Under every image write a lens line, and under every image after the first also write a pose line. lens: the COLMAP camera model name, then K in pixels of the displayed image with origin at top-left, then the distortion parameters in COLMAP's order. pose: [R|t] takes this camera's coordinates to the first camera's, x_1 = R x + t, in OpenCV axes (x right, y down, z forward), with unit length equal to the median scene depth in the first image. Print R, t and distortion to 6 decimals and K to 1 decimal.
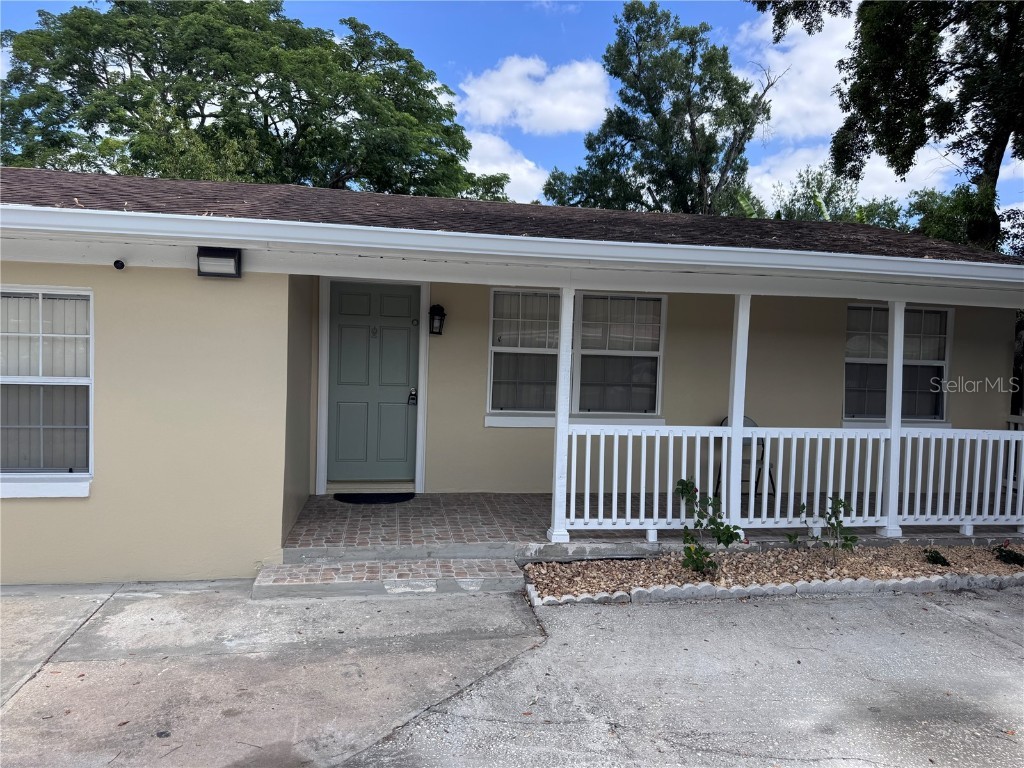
lens RADIAL K [[736.9, 0, 512.2], [0, 736.9, 385.4], [0, 0, 1]] dist [0.004579, -0.013440]
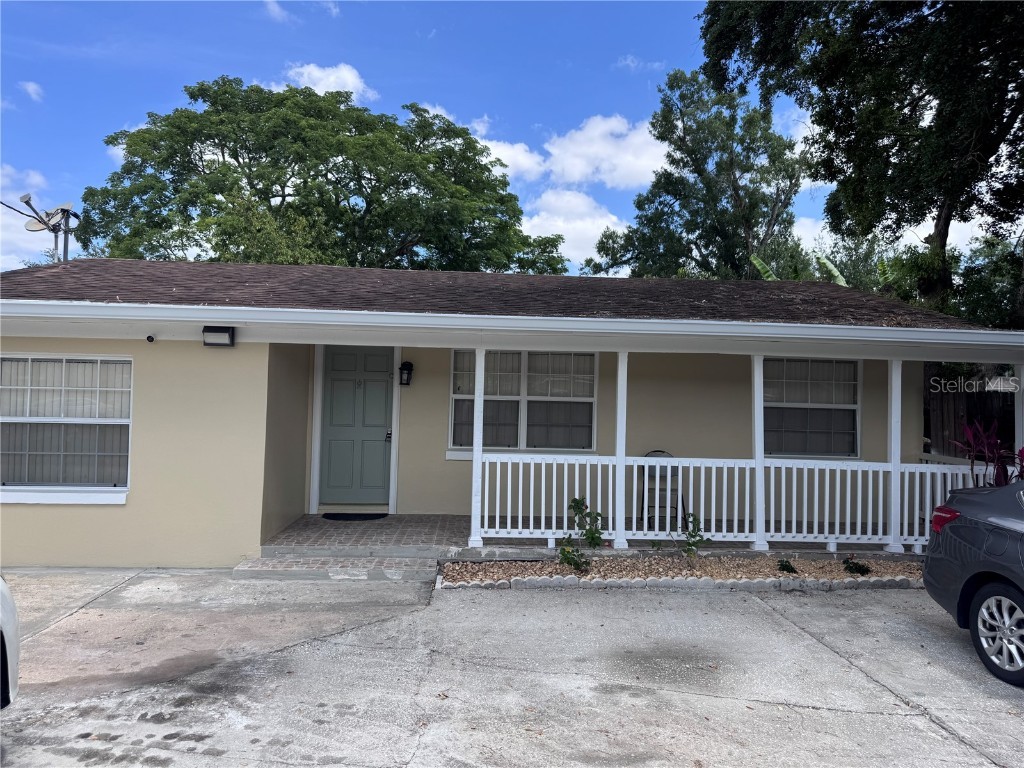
lens RADIAL K [[736.9, 0, 508.3], [0, 736.9, 381.4], [0, 0, 1]] dist [0.004579, -0.013440]
pose [[0.992924, -0.011569, -0.118187, 0.251452], [0.002521, 0.997073, -0.076420, 0.022533], [0.118725, 0.075582, 0.990046, -0.251775]]
